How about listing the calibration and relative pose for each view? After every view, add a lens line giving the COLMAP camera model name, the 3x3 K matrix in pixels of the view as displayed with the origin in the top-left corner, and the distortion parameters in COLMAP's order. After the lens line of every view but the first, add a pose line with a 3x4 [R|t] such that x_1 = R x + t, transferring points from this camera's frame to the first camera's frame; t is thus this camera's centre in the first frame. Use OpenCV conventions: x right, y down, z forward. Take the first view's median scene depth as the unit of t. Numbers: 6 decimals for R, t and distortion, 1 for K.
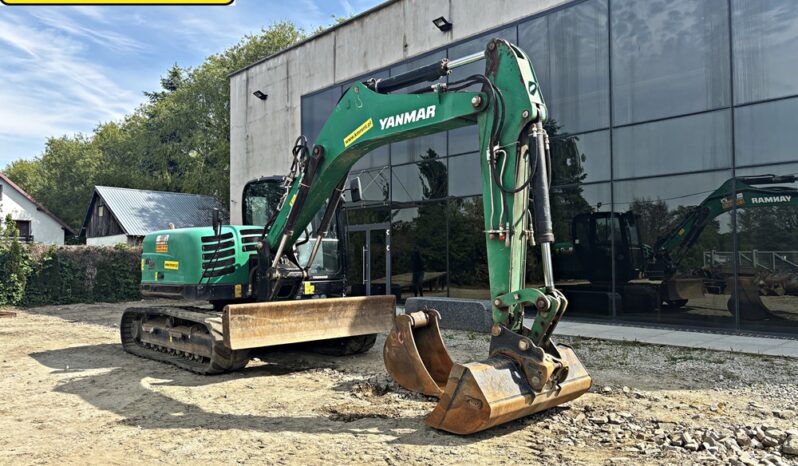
lens RADIAL K [[600.8, 0, 394.8], [0, 600.8, 235.5], [0, 0, 1]] dist [0.048036, -0.051433]
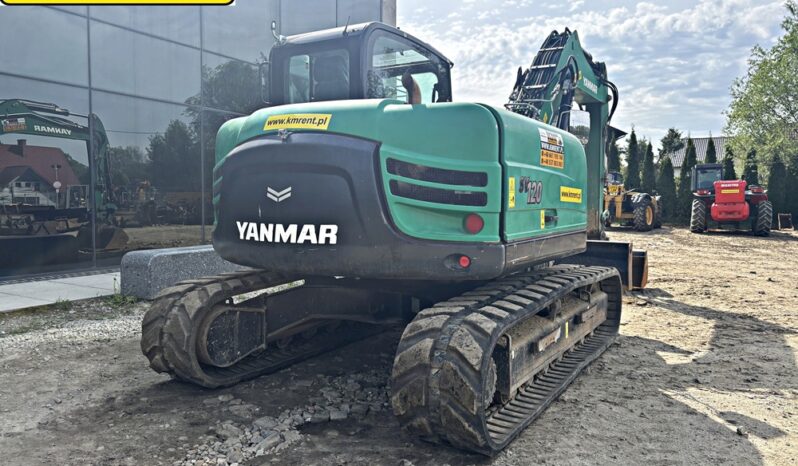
lens RADIAL K [[600.8, 0, 396.1], [0, 600.8, 232.8], [0, 0, 1]] dist [0.048036, -0.051433]
pose [[-0.286339, -0.053231, 0.956648, -0.870131], [-0.046609, 0.998047, 0.041584, 0.070432], [-0.956994, -0.032681, -0.288261, 1.363090]]
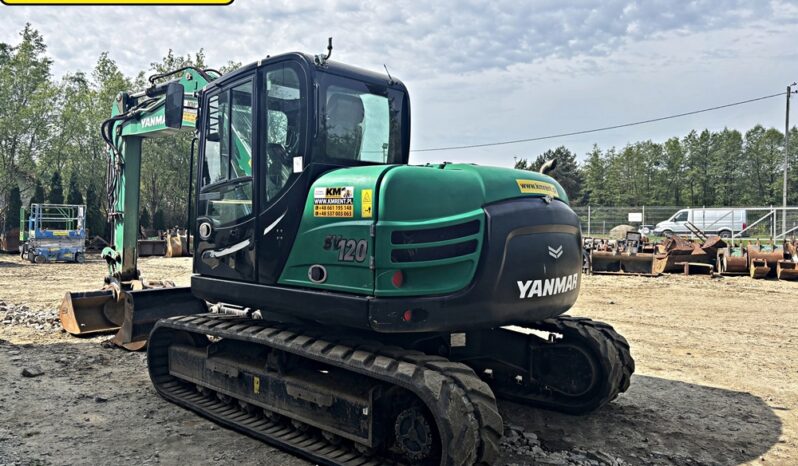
lens RADIAL K [[600.8, 0, 395.3], [0, 600.8, 225.3], [0, 0, 1]] dist [0.048036, -0.051433]
pose [[-0.993714, 0.009963, -0.111501, -0.229114], [0.013410, 0.999454, -0.030205, 0.055585], [0.111139, -0.031510, -0.993305, 1.811629]]
